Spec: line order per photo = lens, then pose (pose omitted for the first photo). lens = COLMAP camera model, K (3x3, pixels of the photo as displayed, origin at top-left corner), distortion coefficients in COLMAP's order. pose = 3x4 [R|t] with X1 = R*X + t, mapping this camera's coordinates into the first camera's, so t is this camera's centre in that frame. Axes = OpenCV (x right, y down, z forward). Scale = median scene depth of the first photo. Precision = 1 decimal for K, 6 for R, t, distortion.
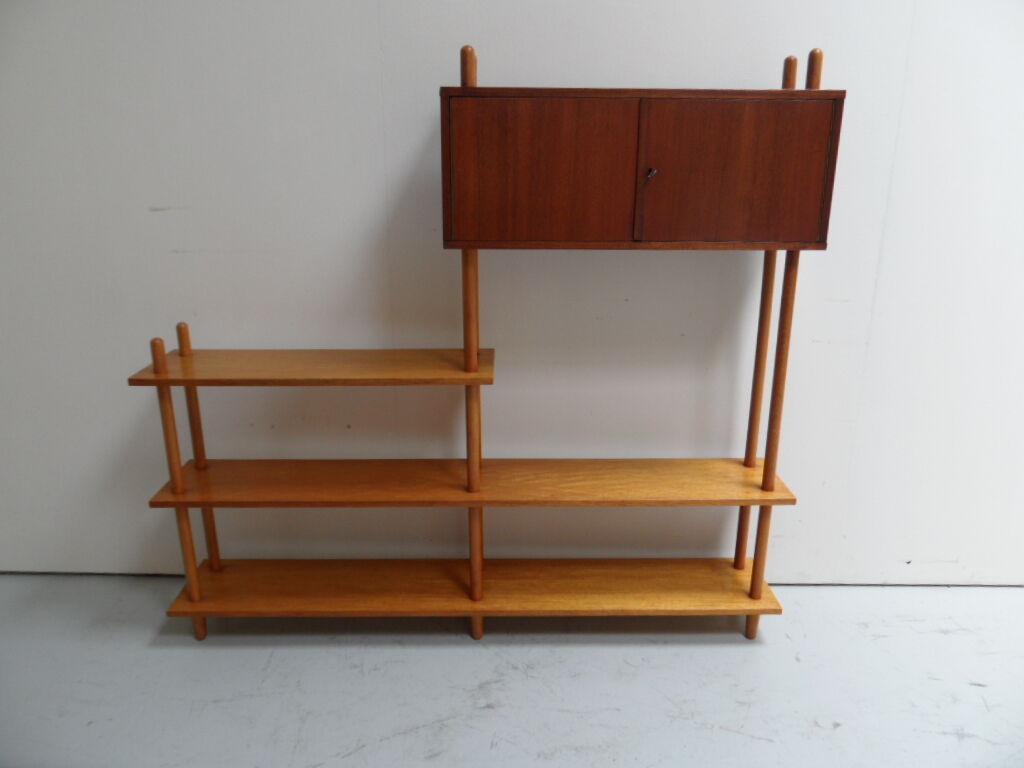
lens RADIAL K [[749.6, 0, 512.0], [0, 749.6, 384.0], [0, 0, 1]] dist [-0.027021, 0.013032]
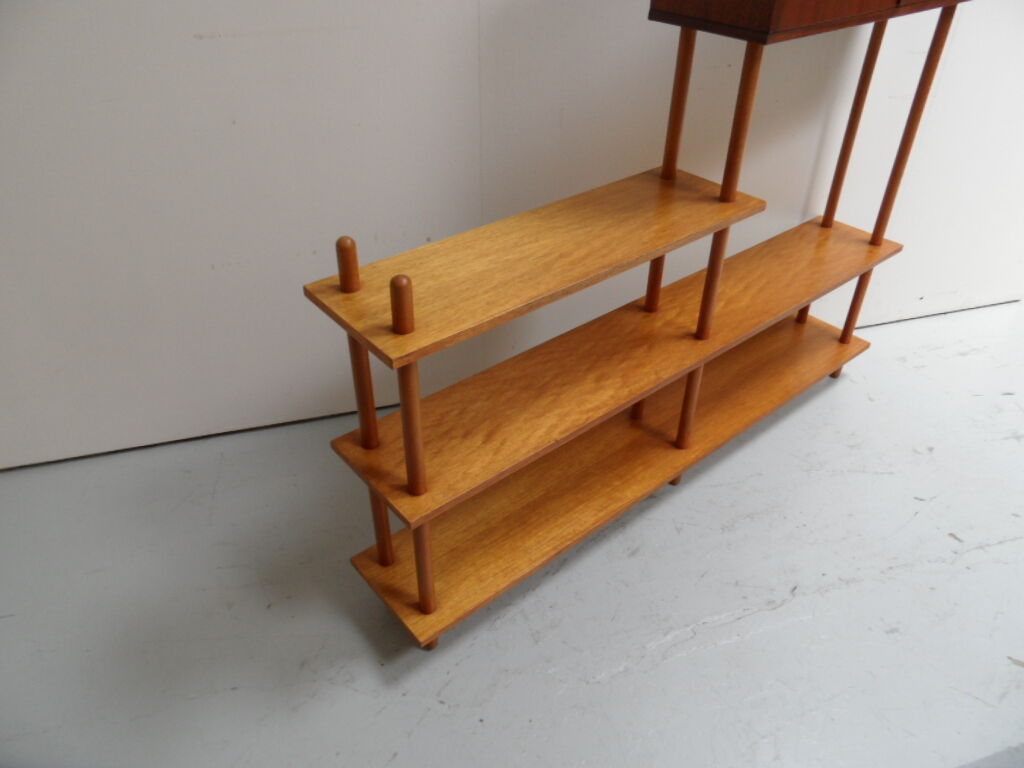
lens RADIAL K [[749.6, 0, 512.0], [0, 749.6, 384.0], [0, 0, 1]] dist [-0.027021, 0.013032]
pose [[0.952192, -0.174414, 0.250820, -0.434825], [0.085544, 0.940388, 0.329171, -0.074809], [-0.293279, -0.291977, 0.910350, 0.143409]]
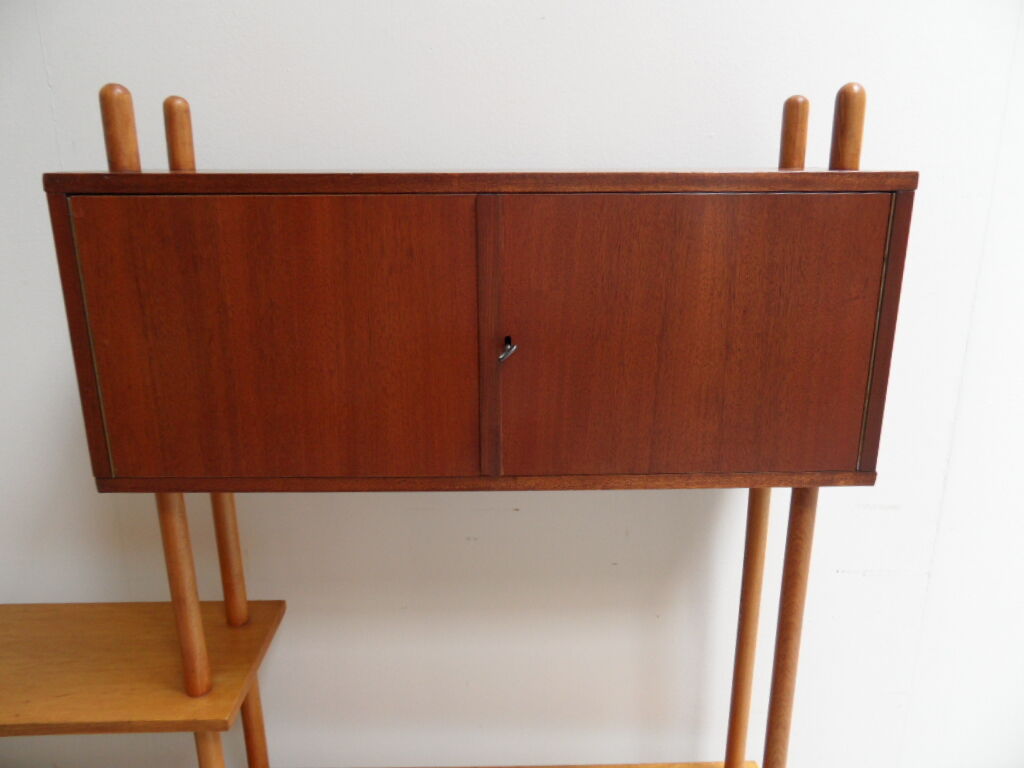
lens RADIAL K [[749.6, 0, 512.0], [0, 749.6, 384.0], [0, 0, 1]] dist [-0.027021, 0.013032]
pose [[0.999941, -0.009013, 0.006079, 0.160564], [0.009149, 0.999700, -0.022720, -0.214441], [-0.005872, 0.022775, 0.999723, 0.454681]]
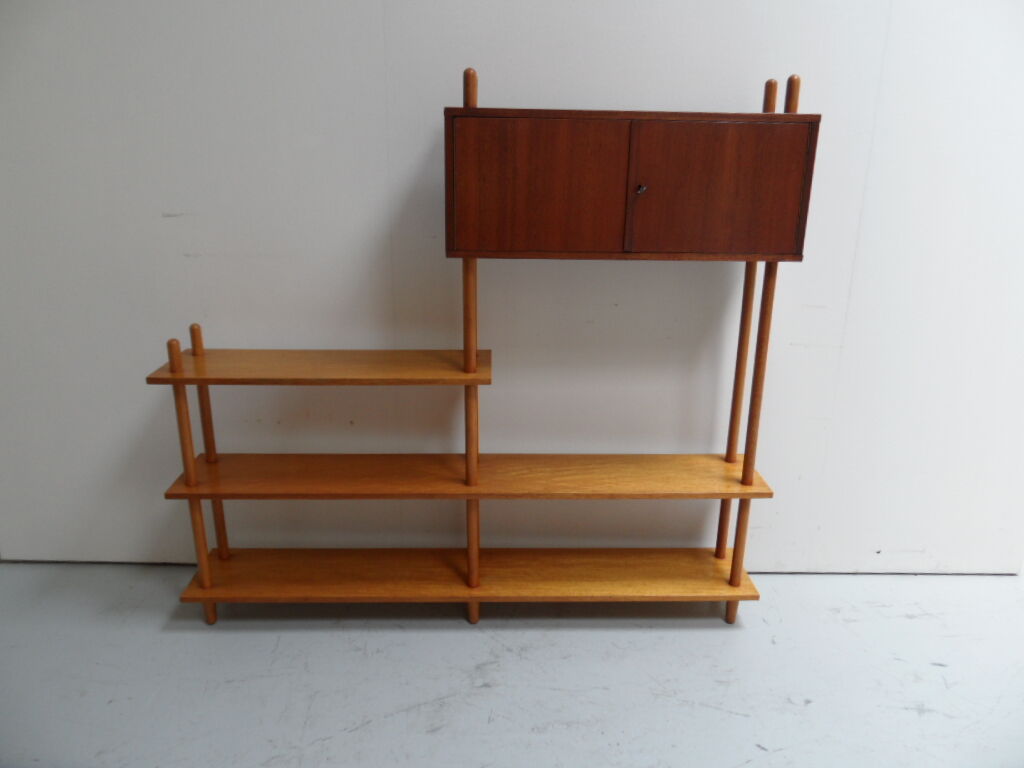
lens RADIAL K [[749.6, 0, 512.0], [0, 749.6, 384.0], [0, 0, 1]] dist [-0.027021, 0.013032]
pose [[0.999820, 0.005048, 0.018276, -0.014475], [-0.005237, 0.999933, 0.010338, -0.011026], [-0.018223, -0.010432, 0.999780, -0.064076]]
